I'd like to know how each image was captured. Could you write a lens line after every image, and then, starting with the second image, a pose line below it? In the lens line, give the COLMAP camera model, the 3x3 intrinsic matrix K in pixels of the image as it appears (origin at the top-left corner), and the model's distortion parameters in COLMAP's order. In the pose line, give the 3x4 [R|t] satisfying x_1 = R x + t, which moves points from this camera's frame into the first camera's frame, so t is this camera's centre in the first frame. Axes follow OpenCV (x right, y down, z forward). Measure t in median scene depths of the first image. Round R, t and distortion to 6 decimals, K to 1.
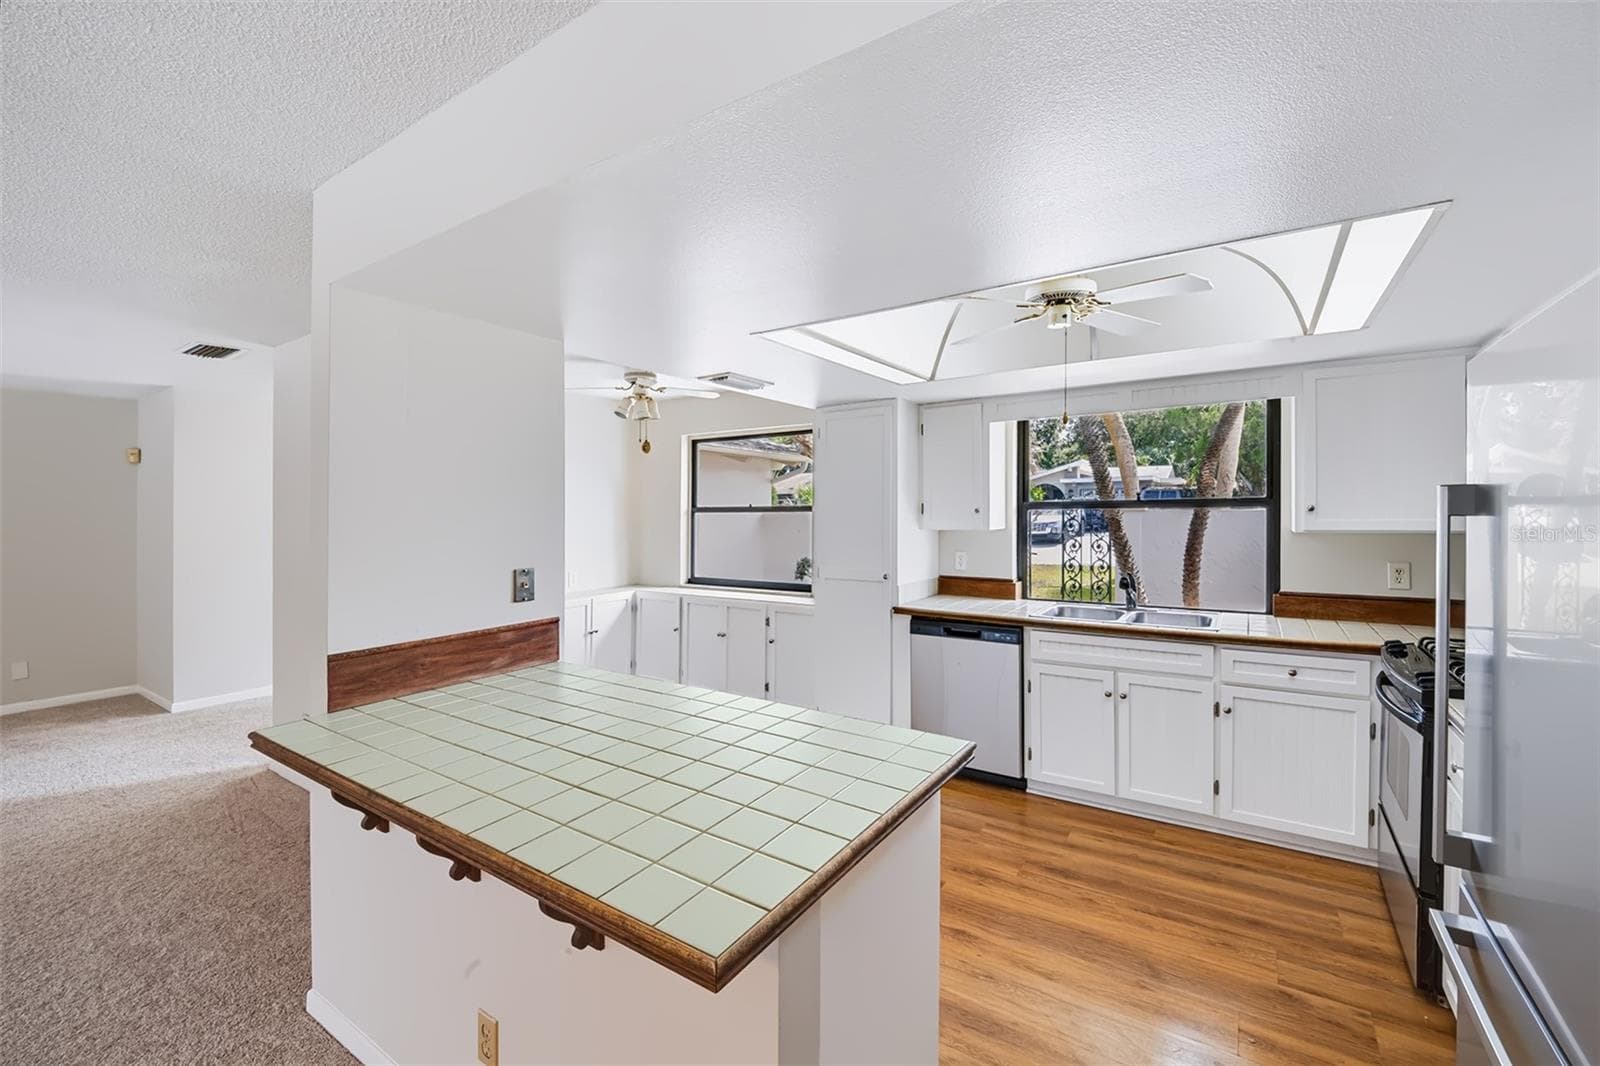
lens RADIAL K [[662.8, 0, 791.9], [0, 662.8, 515.7], [0, 0, 1]] dist [0.000096, 0.000009]
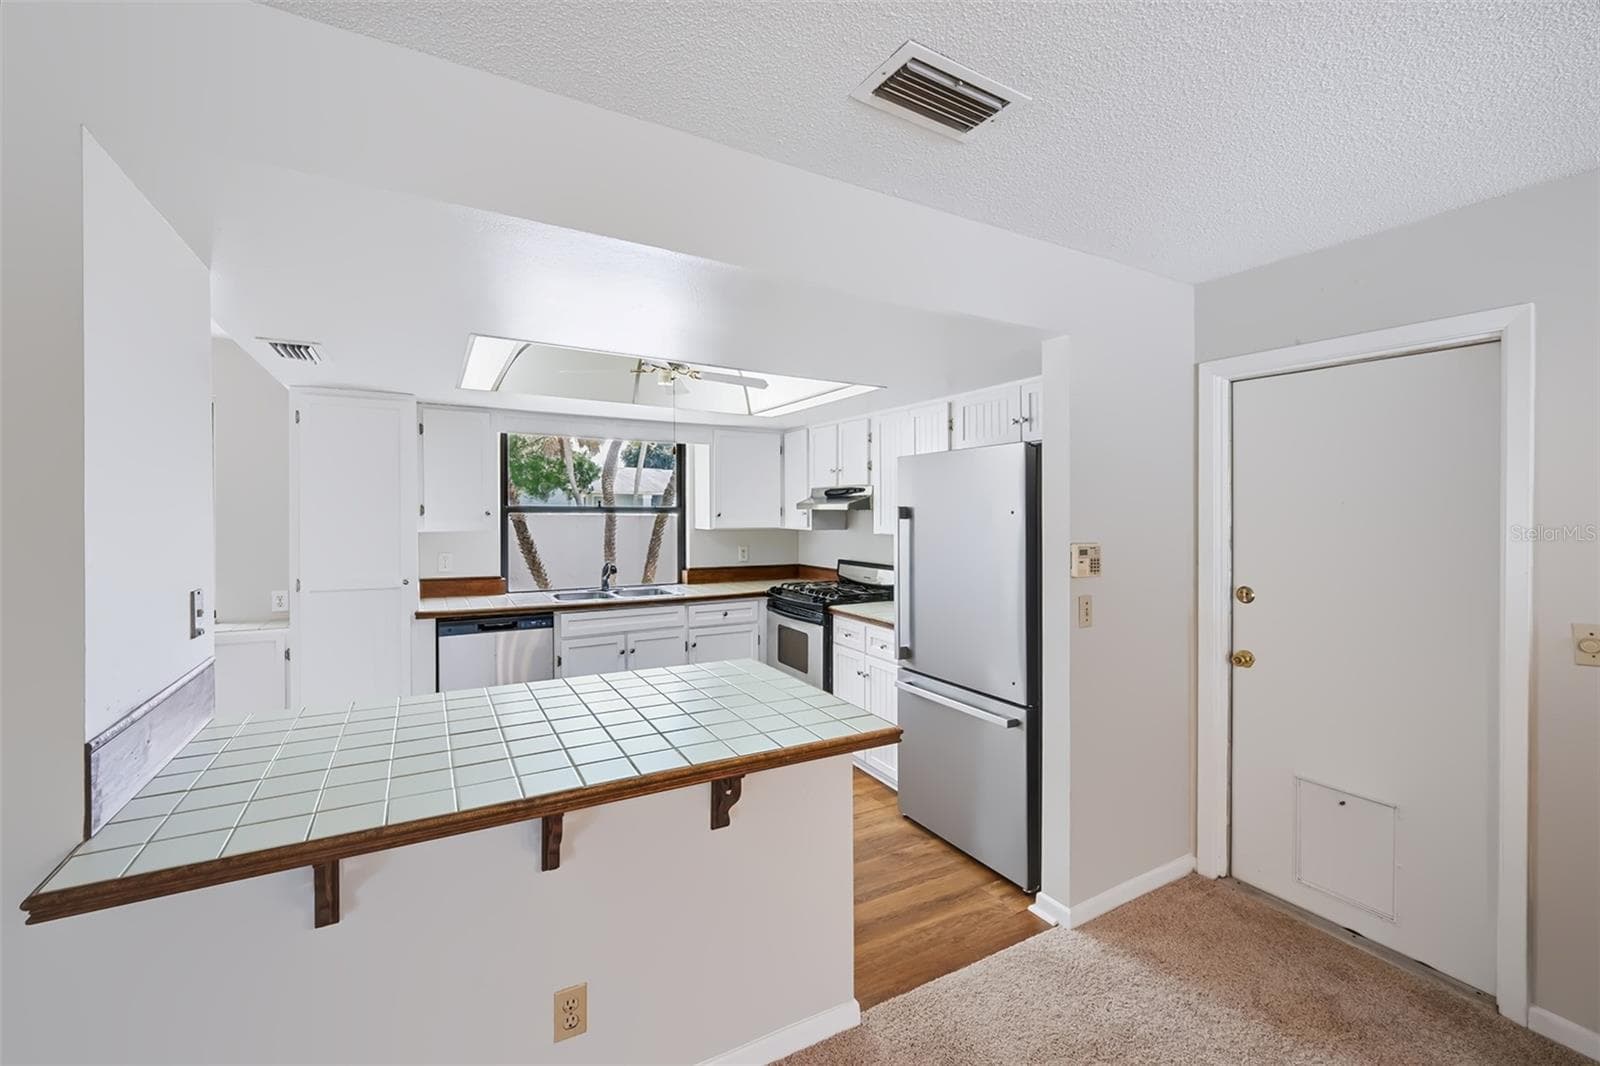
lens RADIAL K [[666.7, 0, 800.0], [0, 666.7, 533.0], [0, 0, 1]] dist [0.000548, 0.000044]
pose [[0.435760, -0.013618, 0.899960, -0.572363], [-0.002709, 0.999861, 0.016442, 0.006331], [-0.900059, -0.009603, 0.435663, 0.095079]]
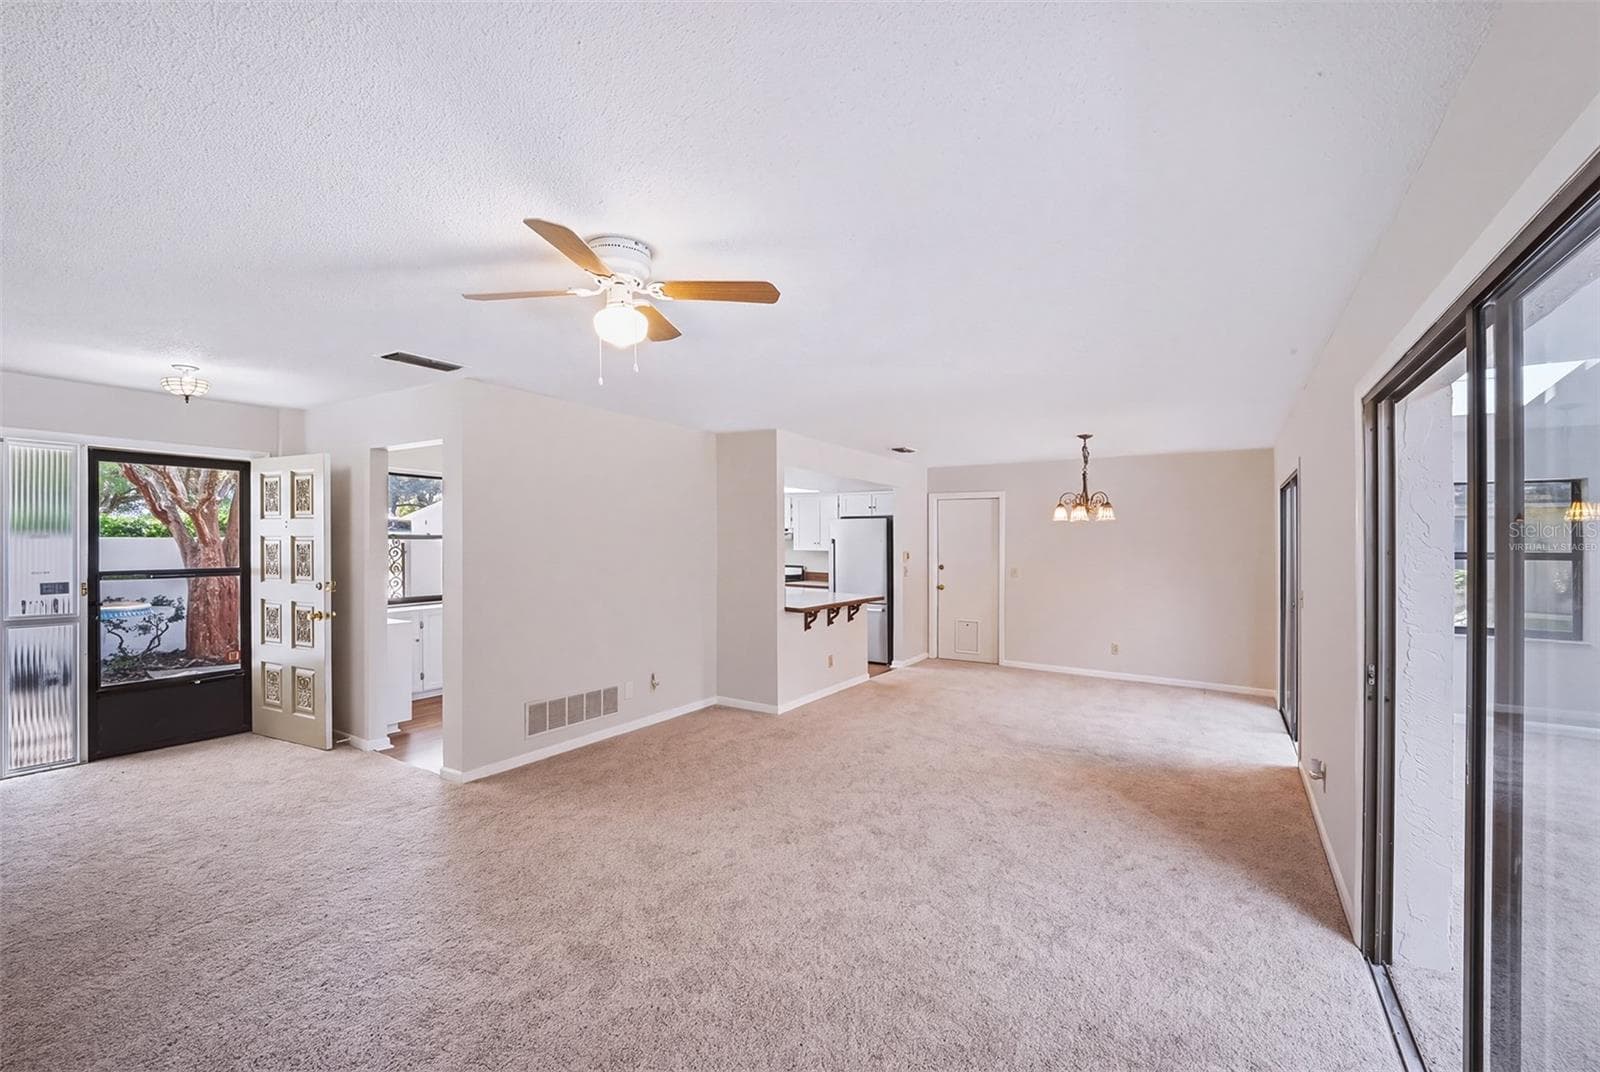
lens RADIAL K [[676.6, 0, 804.6], [0, 676.6, 555.9], [0, 0, 1]] dist [0.000450, 0.000014]
pose [[-0.041635, -0.009917, 0.999084, -2.294103], [0.000761, 0.999950, 0.009957, 0.023377], [-0.999133, 0.001175, -0.041626, 0.626627]]
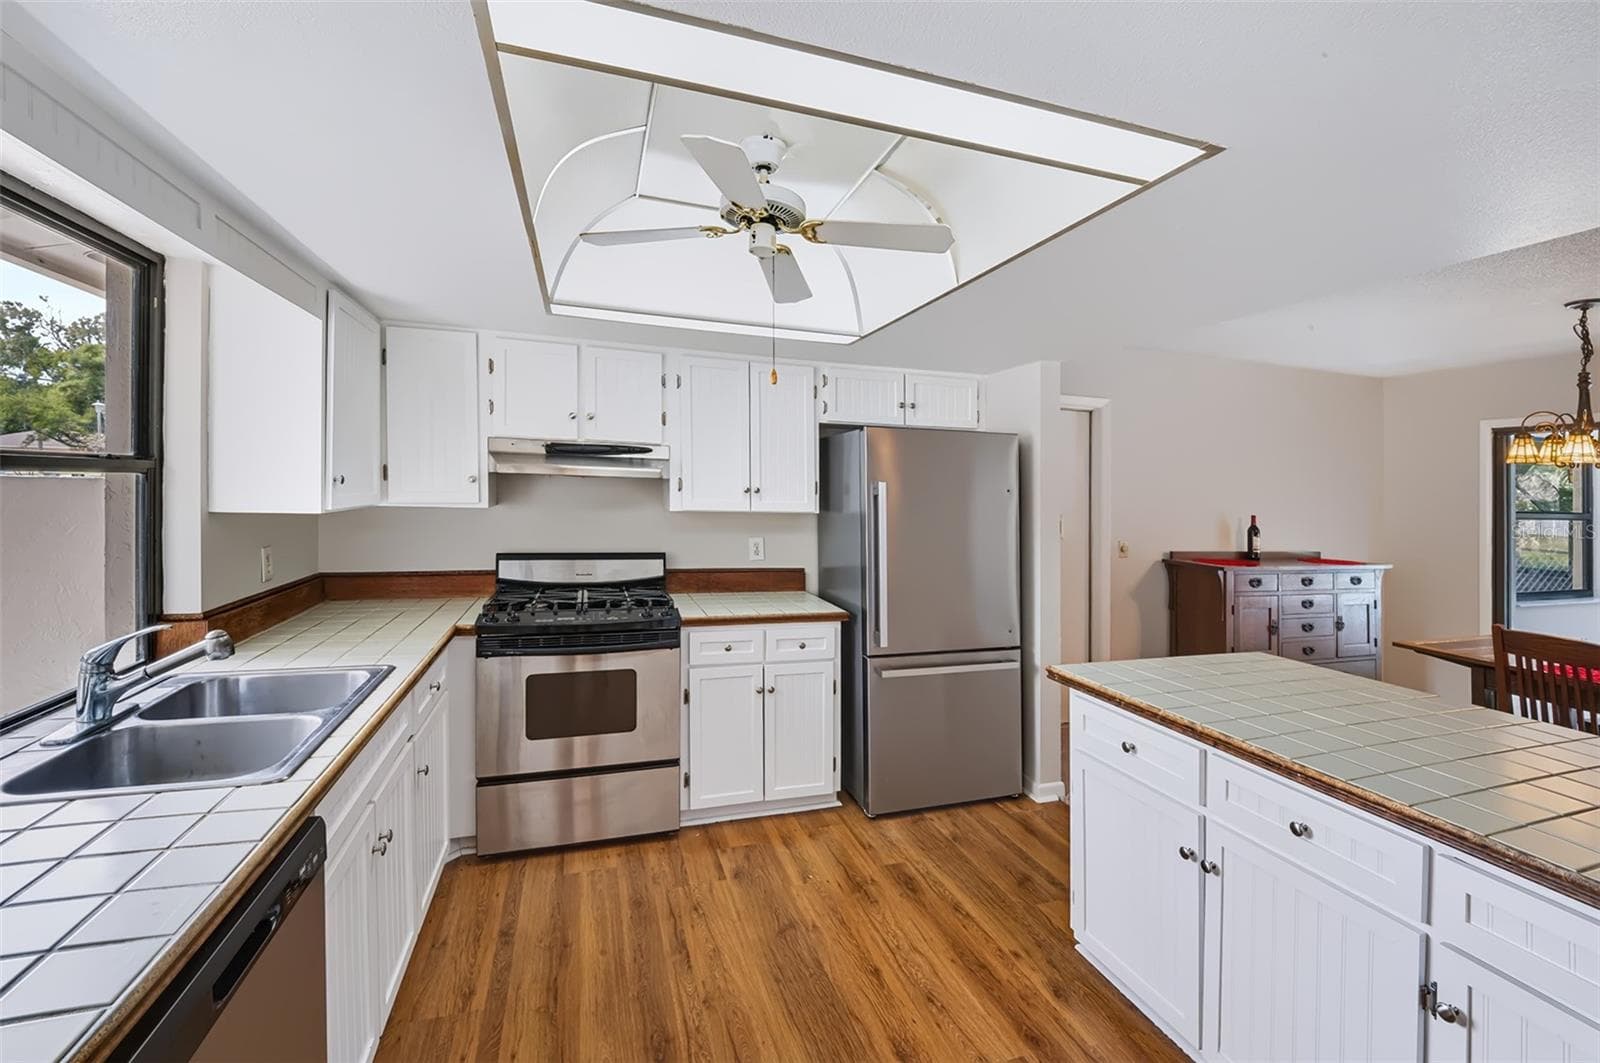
lens RADIAL K [[682.1, 0, 823.6], [0, 682.1, 498.0], [0, 0, 1]] dist [-0.010352, -0.000197]
pose [[-0.802768, -0.019574, 0.595970, -0.087131], [-0.013115, 0.999799, 0.015171, -0.008113], [-0.596147, 0.004362, -0.802864, 1.218464]]
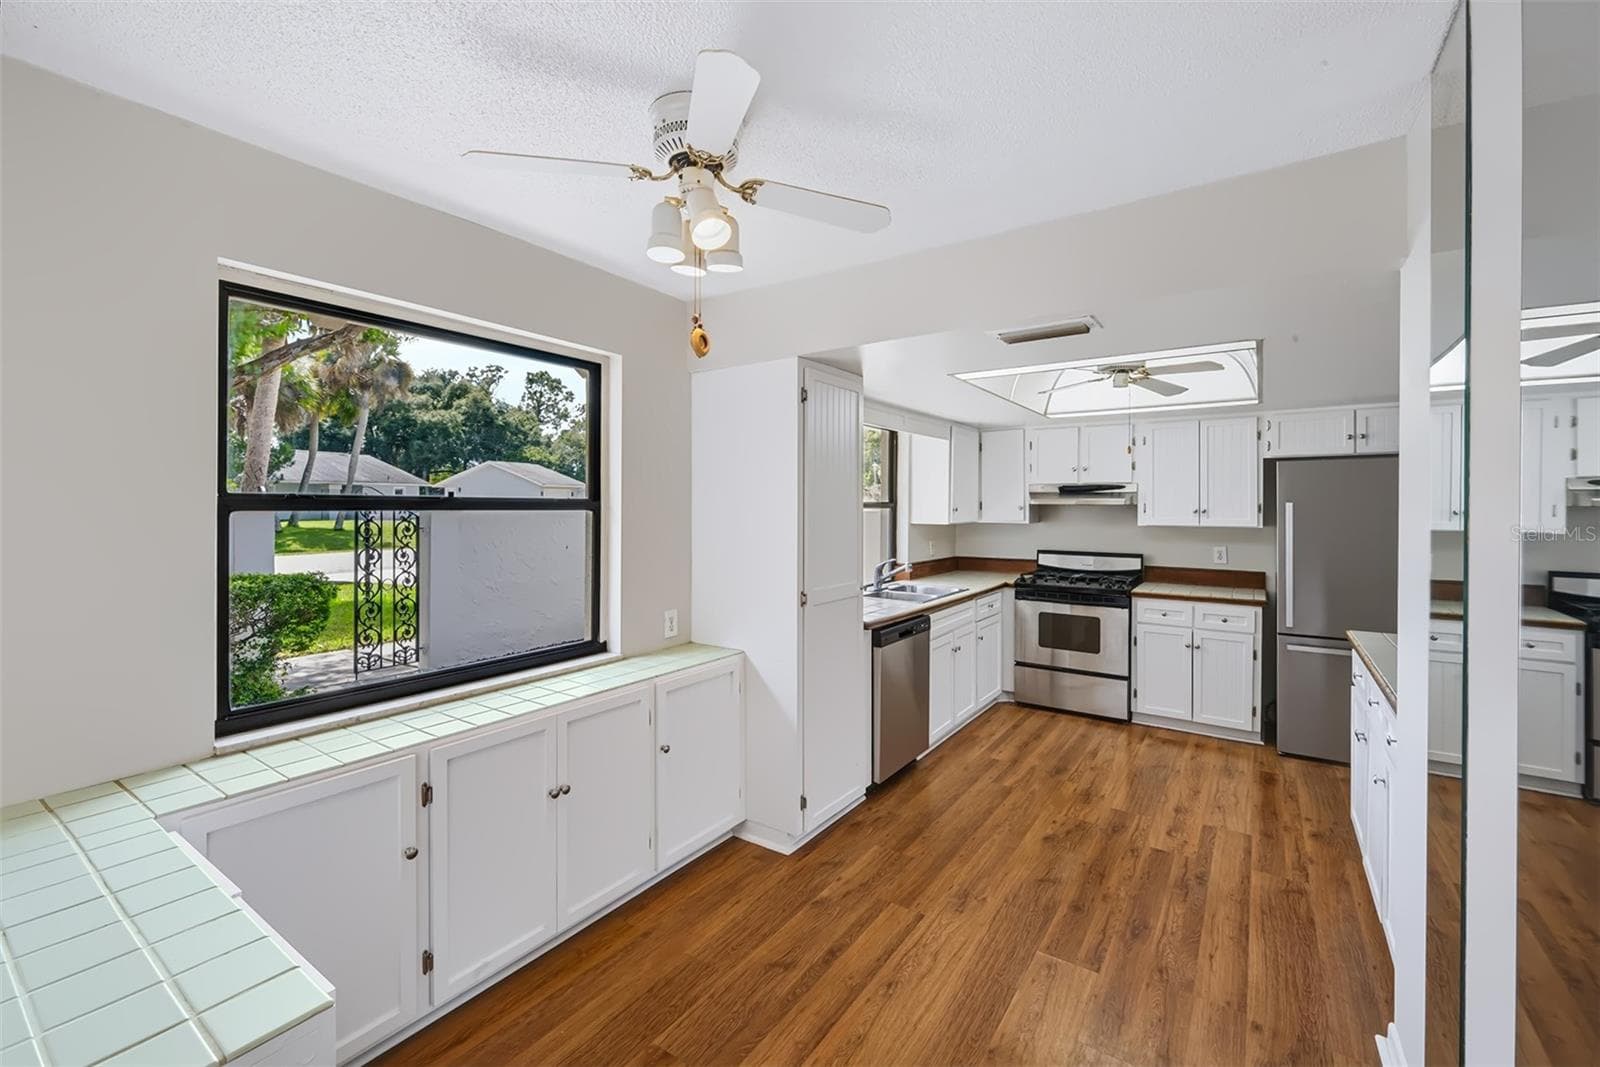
lens RADIAL K [[668.9, 0, 795.9], [0, 668.9, 539.3], [0, 0, 1]] dist [-0.000601, -0.000037]
pose [[0.008031, -0.036476, 0.999302, -0.835993], [0.005404, 0.999321, 0.036433, 0.000781], [-0.999953, 0.005108, 0.008223, 1.311921]]
